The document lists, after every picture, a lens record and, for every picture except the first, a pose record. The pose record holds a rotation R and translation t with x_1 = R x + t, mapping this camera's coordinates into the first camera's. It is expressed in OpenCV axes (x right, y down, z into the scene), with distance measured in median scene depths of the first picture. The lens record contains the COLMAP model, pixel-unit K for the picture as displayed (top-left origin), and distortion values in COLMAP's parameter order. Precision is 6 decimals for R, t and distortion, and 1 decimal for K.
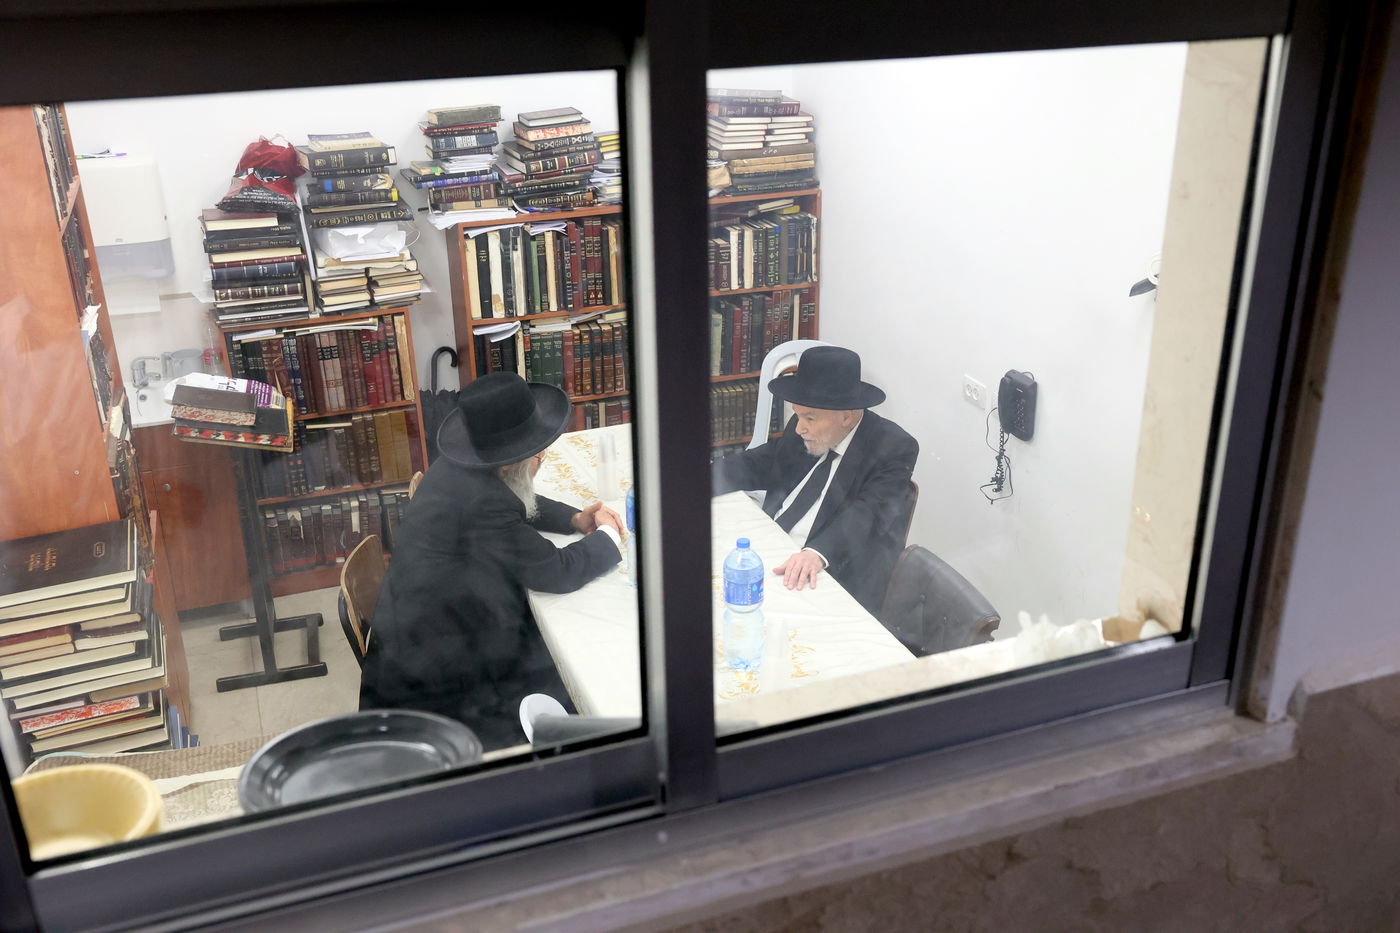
lens RADIAL K [[1350.5, 0, 700.0], [0, 1350.5, 466.5], [0, 0, 1]] dist [-0.158080, 0.000699]
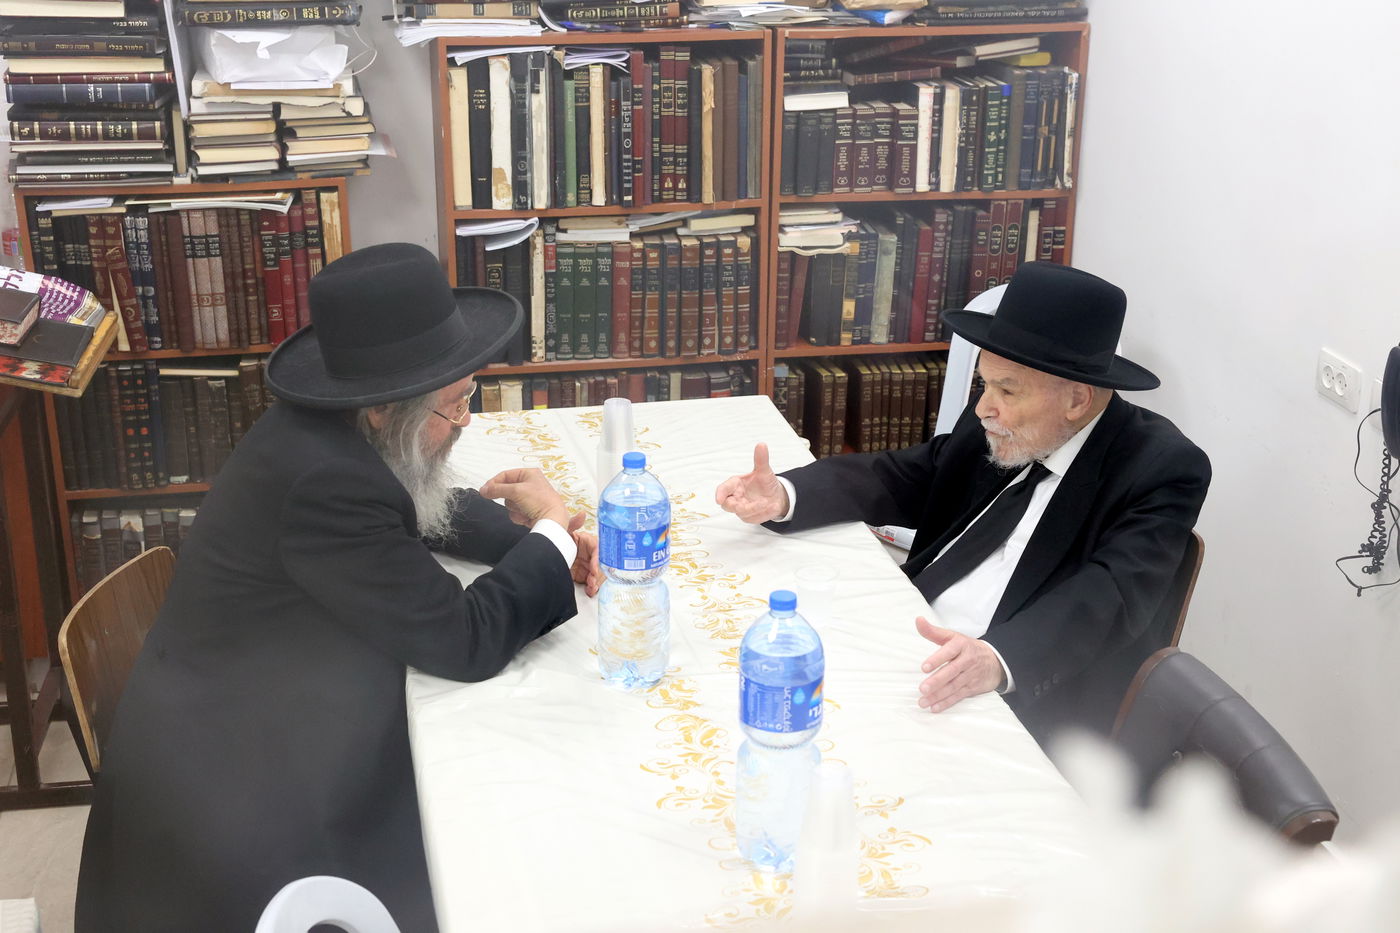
lens RADIAL K [[1900.2, 0, 701.2], [0, 1900.2, 445.1], [0, 0, 1]] dist [0.011337, -0.013083]
pose [[0.986694, 0.072740, -0.145412, 0.062724], [-0.080506, 0.995586, -0.048249, 0.023612], [0.141261, 0.059313, 0.988194, 0.210316]]
